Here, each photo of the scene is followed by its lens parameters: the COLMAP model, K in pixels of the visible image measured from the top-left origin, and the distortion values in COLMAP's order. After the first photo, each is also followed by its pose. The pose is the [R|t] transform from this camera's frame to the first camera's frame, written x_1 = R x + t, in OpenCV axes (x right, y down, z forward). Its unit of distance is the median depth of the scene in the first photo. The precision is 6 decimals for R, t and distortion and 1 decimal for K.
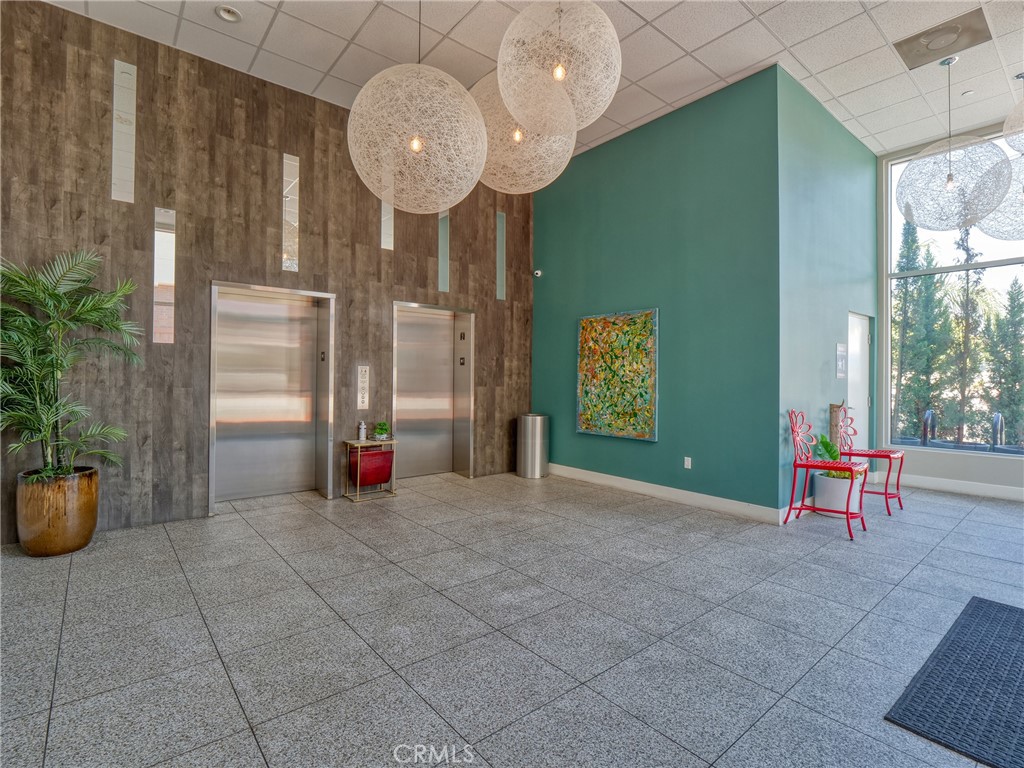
lens RADIAL K [[498.5, 0, 510.3], [0, 498.5, 377.2], [0, 0, 1]] dist [-0.012052, -0.000886]
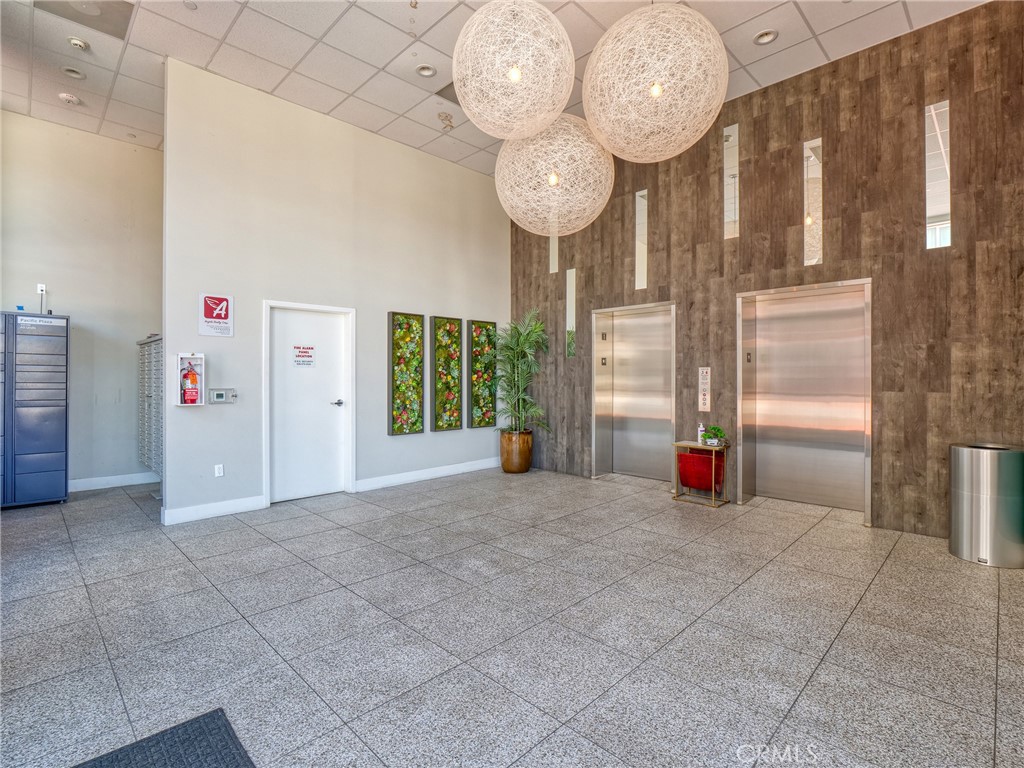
lens RADIAL K [[498.5, 0, 506.6], [0, 498.5, 379.7], [0, 0, 1]] dist [-0.012052, -0.000886]
pose [[0.088298, -0.005610, -0.996078, 0.721946], [0.002180, 0.999983, -0.005439, 0.007539], [0.996092, -0.001692, 0.088309, 0.589858]]
